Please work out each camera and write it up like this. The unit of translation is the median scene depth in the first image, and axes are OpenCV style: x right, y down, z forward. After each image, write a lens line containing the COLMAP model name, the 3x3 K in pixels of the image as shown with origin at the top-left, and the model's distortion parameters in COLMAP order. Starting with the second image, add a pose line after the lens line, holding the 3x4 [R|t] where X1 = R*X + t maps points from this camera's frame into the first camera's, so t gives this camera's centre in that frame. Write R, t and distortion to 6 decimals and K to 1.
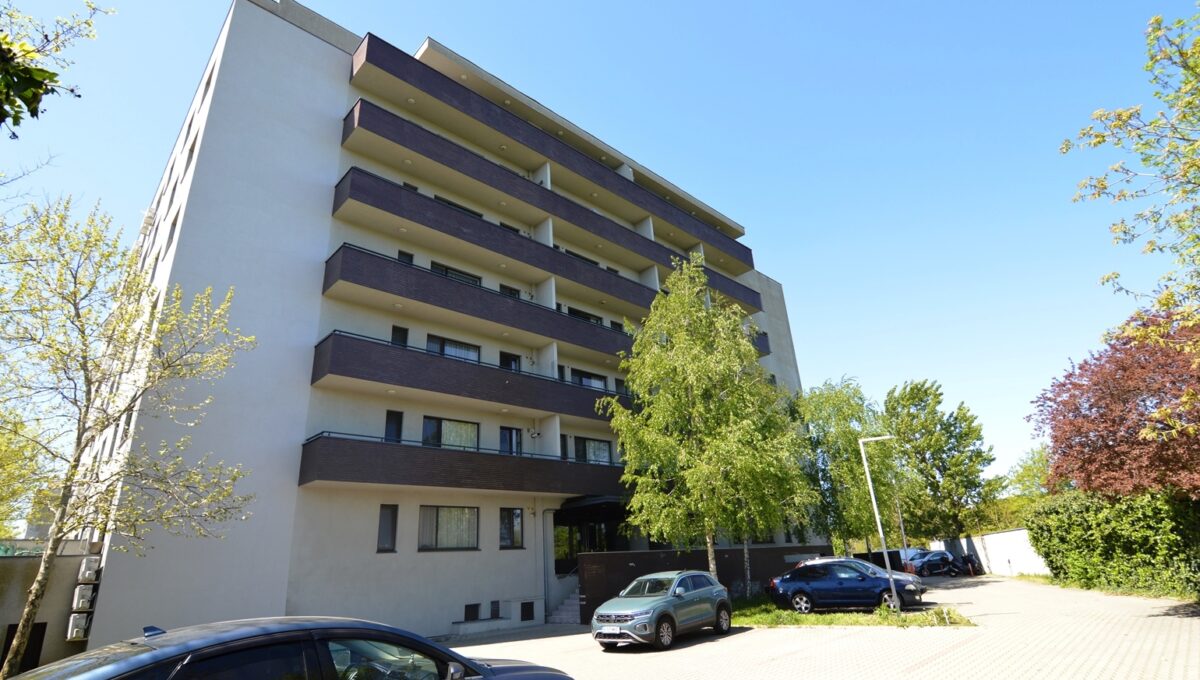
lens RADIAL K [[590.1, 0, 595.3], [0, 590.1, 339.1], [0, 0, 1]] dist [-0.003135, -0.011665]
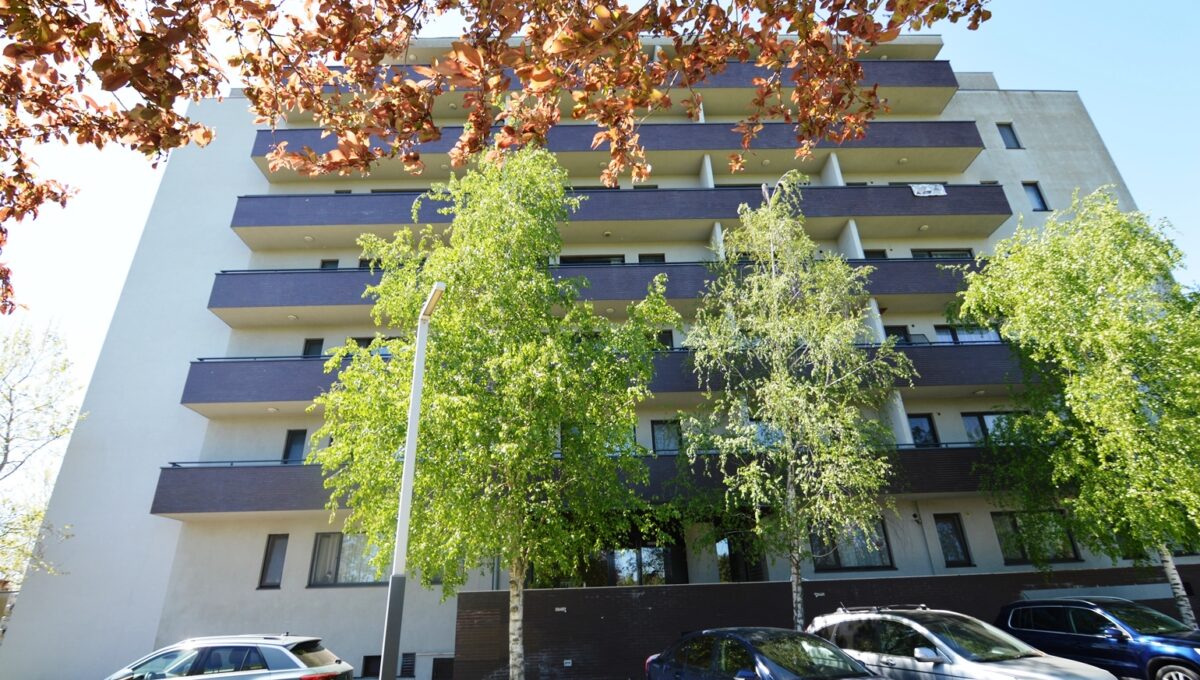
lens RADIAL K [[590.1, 0, 595.3], [0, 590.1, 339.1], [0, 0, 1]] dist [-0.003135, -0.011665]
pose [[0.737246, -0.248641, -0.628208, 0.605797], [0.237395, 0.965864, -0.103684, 0.190919], [0.632544, -0.072693, 0.771106, 0.605098]]
